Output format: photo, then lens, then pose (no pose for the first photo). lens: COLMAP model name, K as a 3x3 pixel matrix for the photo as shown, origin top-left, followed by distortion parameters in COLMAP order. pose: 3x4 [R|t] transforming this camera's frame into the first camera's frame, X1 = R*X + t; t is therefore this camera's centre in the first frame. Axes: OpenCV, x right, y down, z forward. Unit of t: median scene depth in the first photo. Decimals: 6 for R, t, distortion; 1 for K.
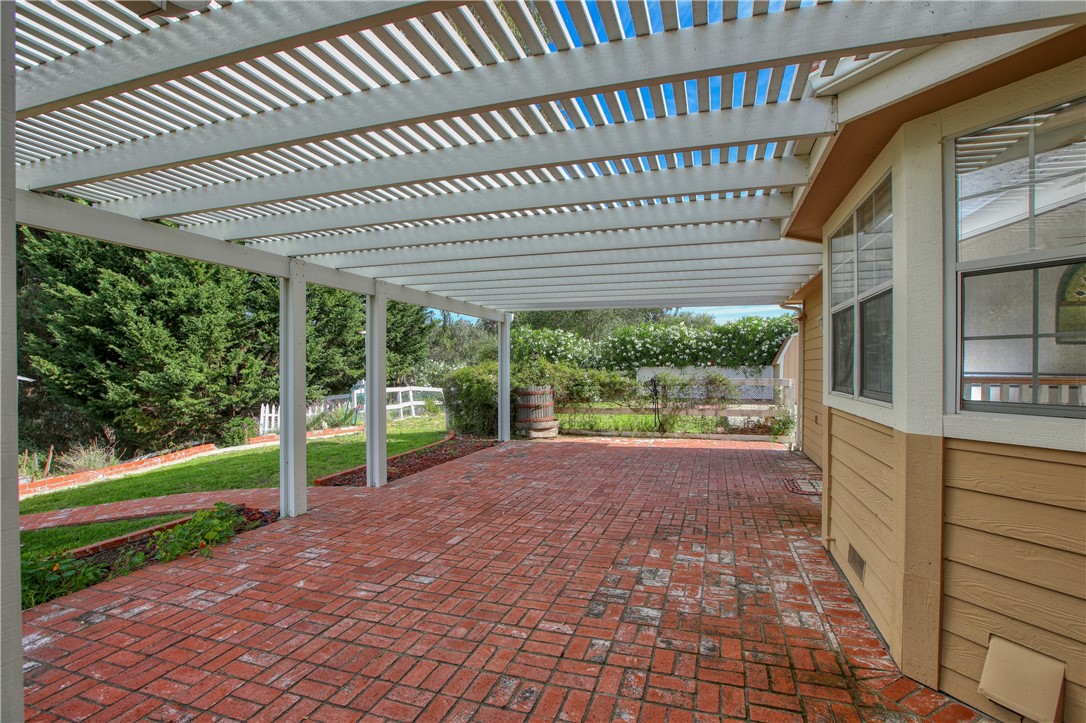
lens RADIAL K [[512.2, 0, 543.2], [0, 512.2, 365.2], [0, 0, 1]] dist [-0.048059, 0.019551]
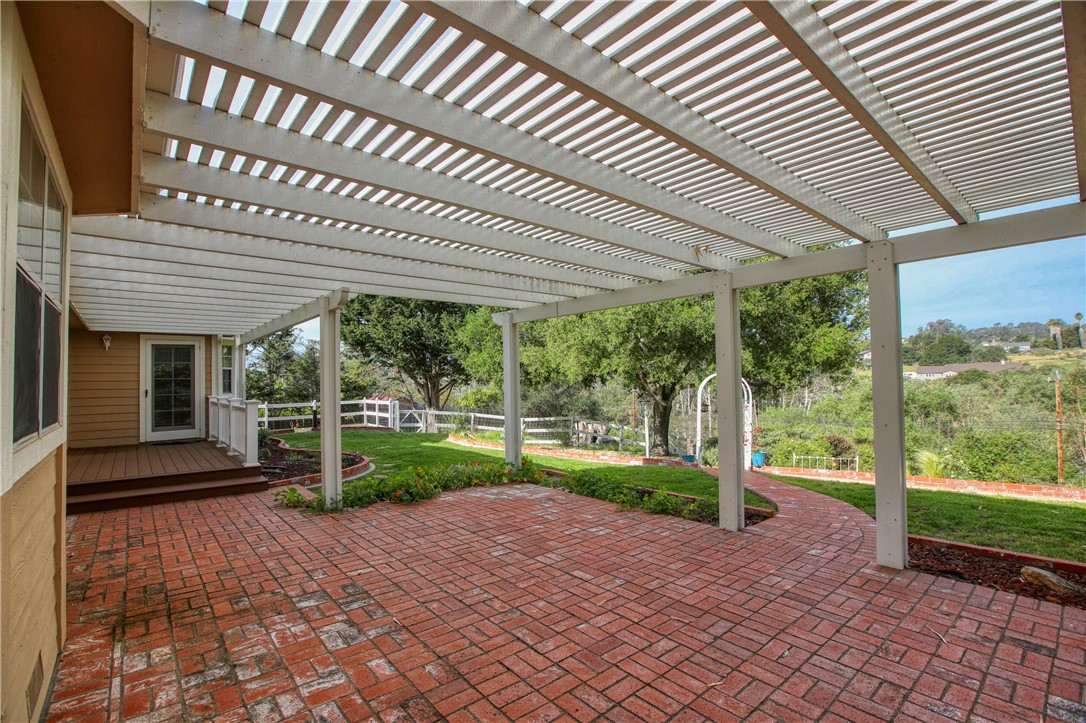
lens RADIAL K [[512.2, 0, 543.2], [0, 512.2, 365.2], [0, 0, 1]] dist [-0.048059, 0.019551]
pose [[-0.530135, -0.020993, -0.847653, 0.771285], [0.018324, 0.999176, -0.036206, 0.015981], [0.847715, -0.034727, -0.529314, 1.784271]]
